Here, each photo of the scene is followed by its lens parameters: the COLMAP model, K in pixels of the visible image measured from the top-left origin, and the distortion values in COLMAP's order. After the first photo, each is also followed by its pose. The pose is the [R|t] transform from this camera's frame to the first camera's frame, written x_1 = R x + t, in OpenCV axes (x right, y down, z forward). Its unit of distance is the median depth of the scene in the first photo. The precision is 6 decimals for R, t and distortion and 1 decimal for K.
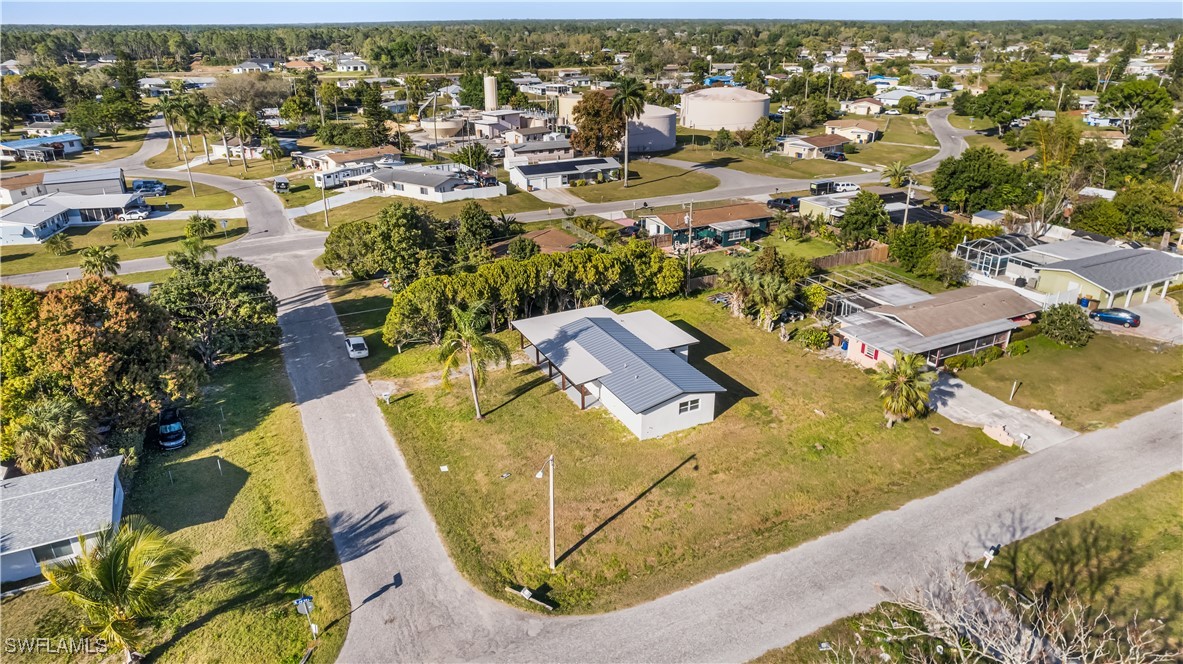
lens RADIAL K [[754.1, 0, 594.3], [0, 754.1, 333.2], [0, 0, 1]] dist [-0.073222, 0.060281]
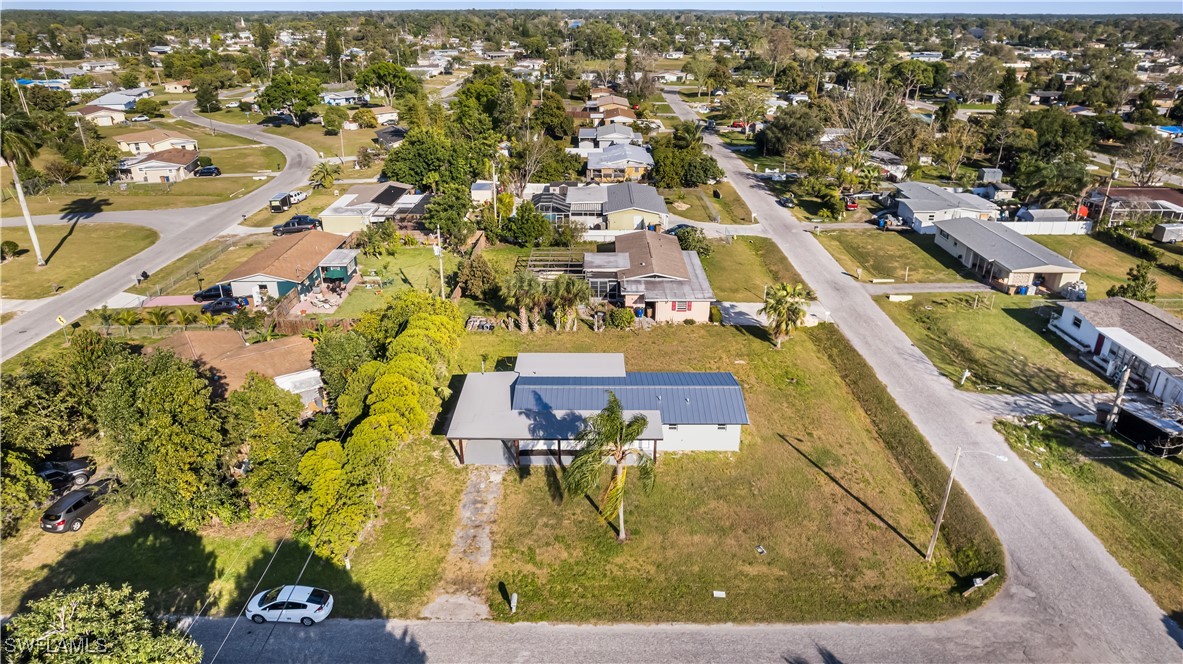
lens RADIAL K [[754.1, 0, 594.3], [0, 754.1, 333.2], [0, 0, 1]] dist [-0.073222, 0.060281]
pose [[0.442870, -0.350764, 0.825125, -0.470725], [0.343134, 0.916541, 0.205454, -0.159218], [-0.828327, 0.192139, 0.526268, 0.380607]]
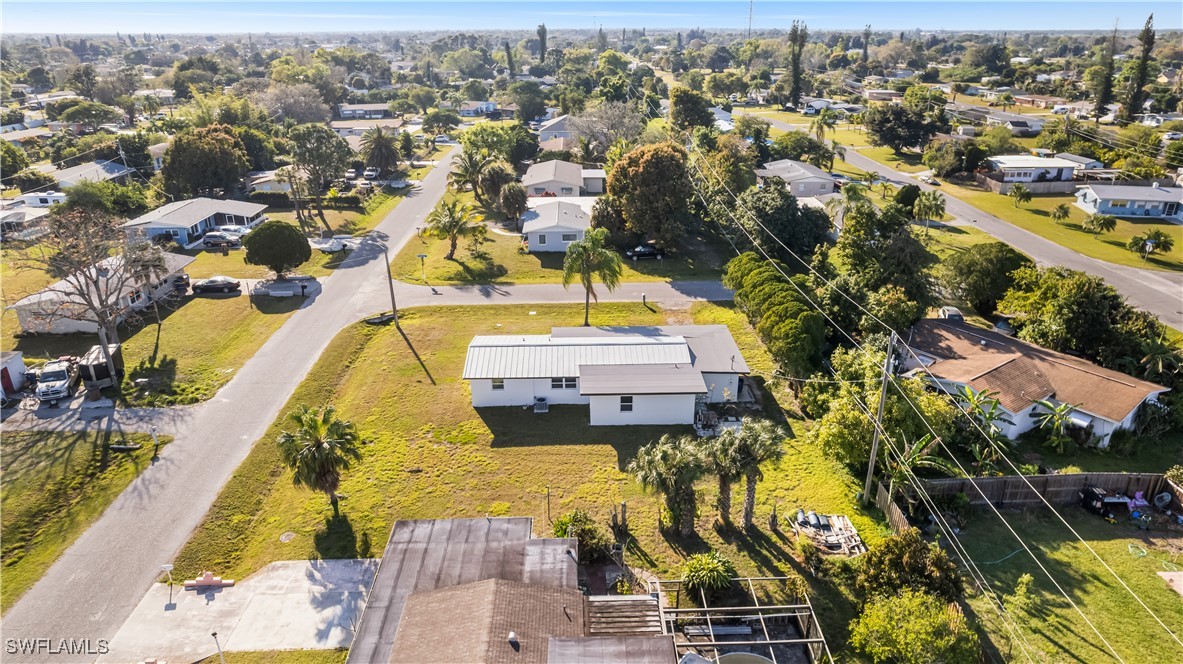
lens RADIAL K [[754.1, 0, 594.3], [0, 754.1, 333.2], [0, 0, 1]] dist [-0.073222, 0.060281]
pose [[-0.415783, 0.350341, -0.839277, 0.553408], [-0.347636, 0.791526, 0.502629, -0.313896], [0.840401, 0.500747, -0.207312, 0.825745]]
